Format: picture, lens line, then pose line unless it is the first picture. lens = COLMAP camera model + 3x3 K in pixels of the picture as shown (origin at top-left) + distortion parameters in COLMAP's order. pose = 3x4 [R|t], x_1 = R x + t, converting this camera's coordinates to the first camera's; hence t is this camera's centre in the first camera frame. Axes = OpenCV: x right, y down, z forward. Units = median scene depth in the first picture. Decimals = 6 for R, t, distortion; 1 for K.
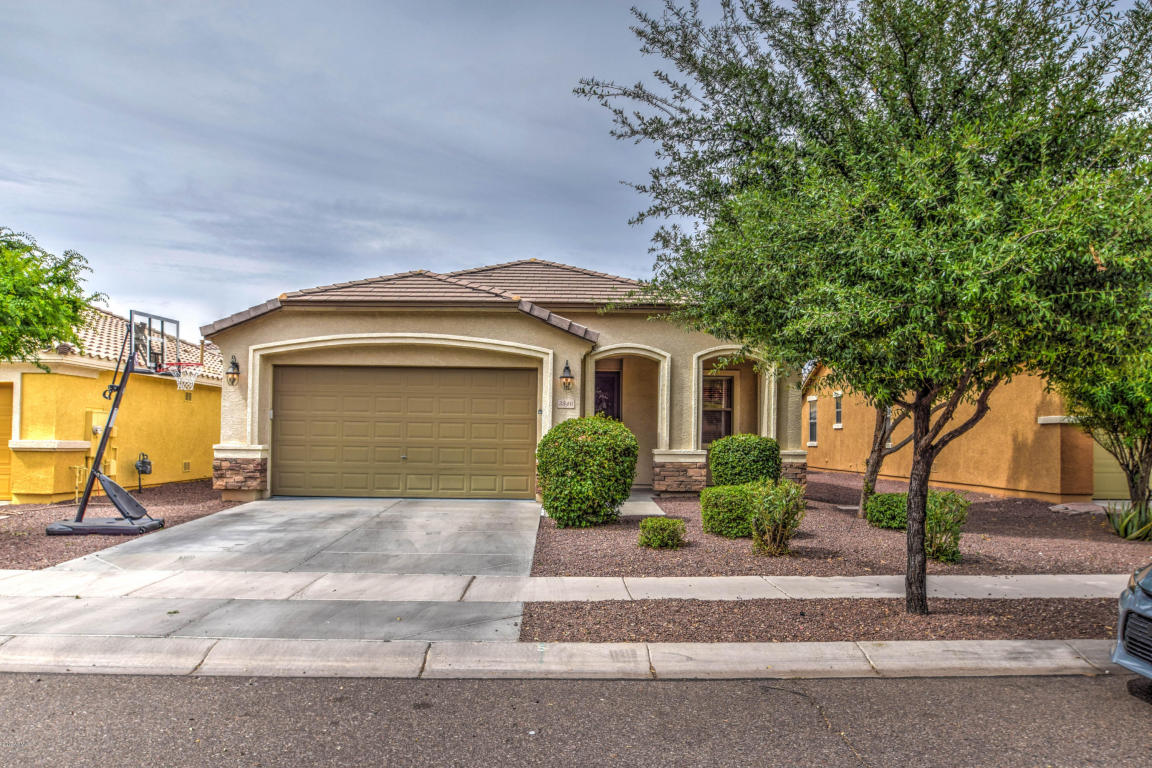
lens RADIAL K [[784.1, 0, 576.2], [0, 784.1, 408.2], [0, 0, 1]] dist [-0.031652, 0.000818]
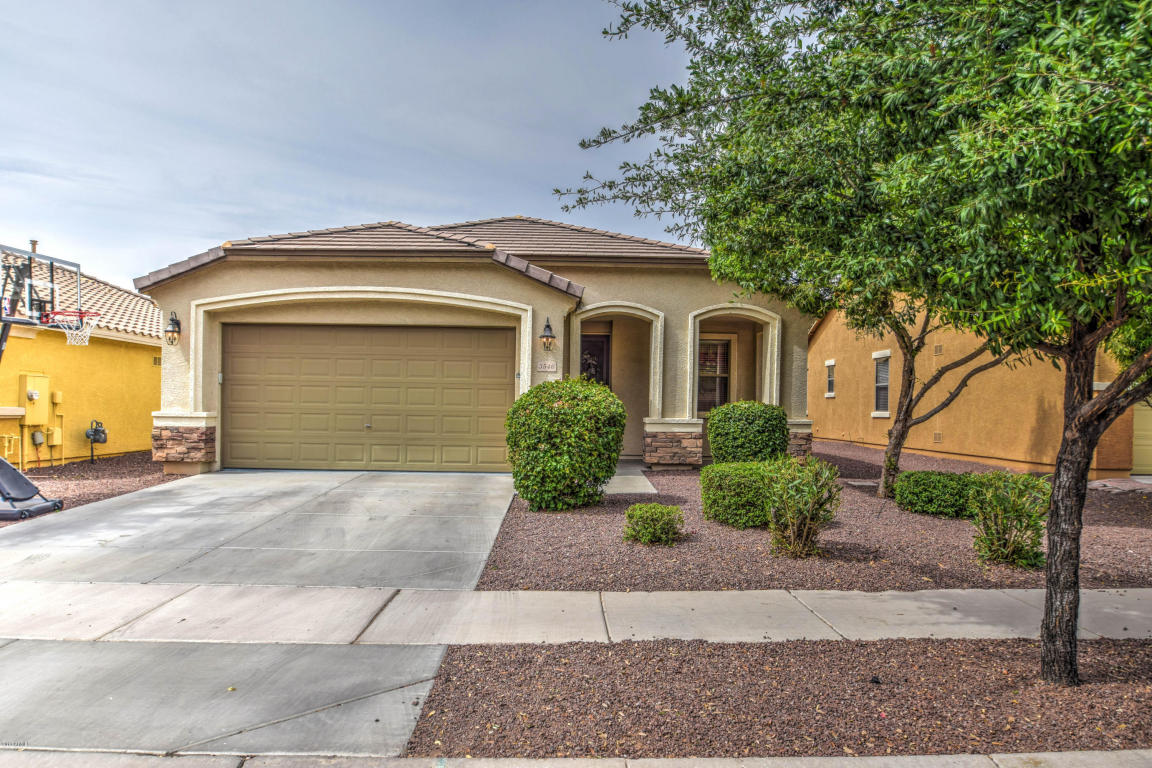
lens RADIAL K [[703.7, 0, 575.4], [0, 703.7, 405.2], [0, 0, 1]] dist [-0.027995, -0.000482]
pose [[0.999996, 0.002628, -0.001363, 0.021495], [-0.002578, 0.999368, 0.035466, 0.009976], [0.001455, -0.035463, 0.999370, 0.202362]]
